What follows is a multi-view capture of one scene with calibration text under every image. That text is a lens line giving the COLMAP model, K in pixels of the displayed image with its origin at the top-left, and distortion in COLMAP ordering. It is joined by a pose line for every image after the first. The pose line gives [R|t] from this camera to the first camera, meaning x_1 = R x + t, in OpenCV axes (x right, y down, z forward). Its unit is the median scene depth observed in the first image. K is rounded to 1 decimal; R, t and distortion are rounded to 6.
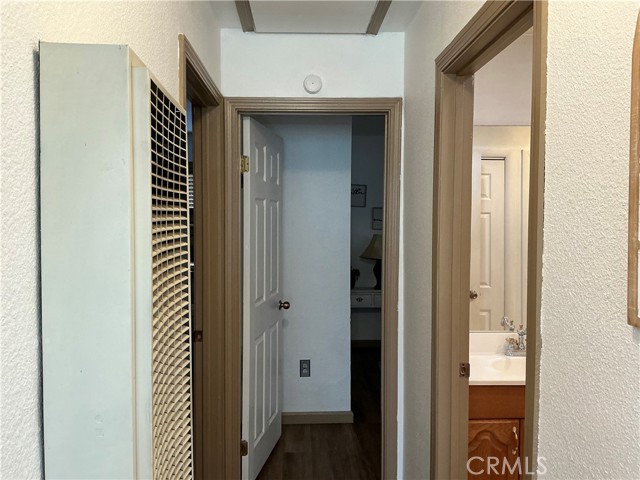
lens RADIAL K [[527.5, 0, 320.0], [0, 527.5, 240.0], [0, 0, 1]] dist [0.130882, -0.262049]
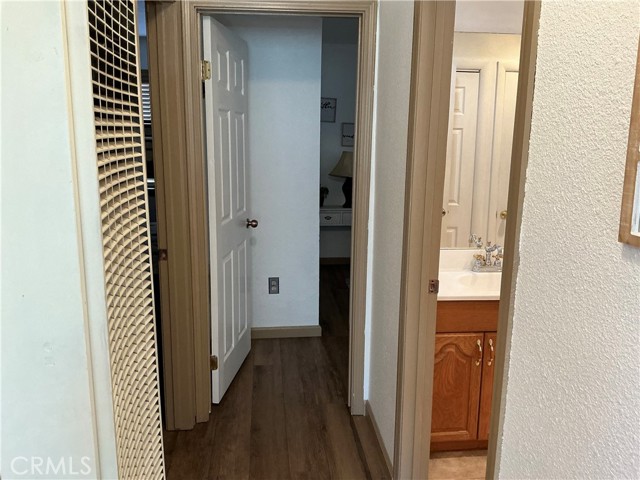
lens RADIAL K [[527.5, 0, 320.0], [0, 527.5, 240.0], [0, 0, 1]] dist [0.130882, -0.262049]
pose [[0.998137, -0.003475, 0.060918, -0.002481], [-0.005896, 0.988213, 0.152968, 0.004345], [-0.060732, -0.153043, 0.986352, 0.032159]]
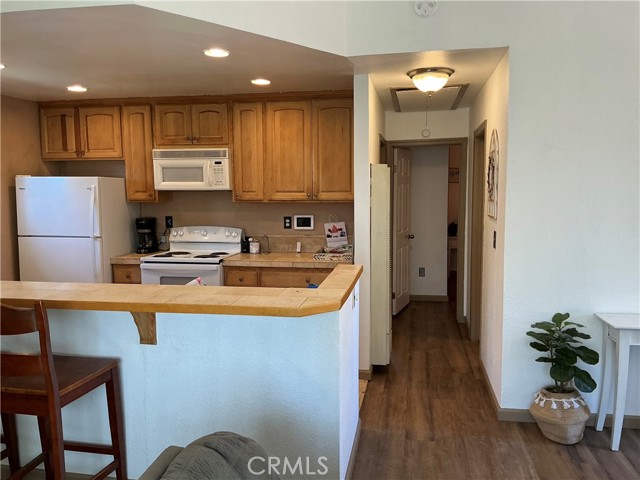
lens RADIAL K [[527.5, 0, 320.0], [0, 527.5, 240.0], [0, 0, 1]] dist [0.130882, -0.262049]
pose [[0.974461, 0.010313, -0.224318, 0.058432], [0.002301, 0.998434, 0.055900, 0.031667], [0.224543, -0.054988, 0.972912, -1.315168]]
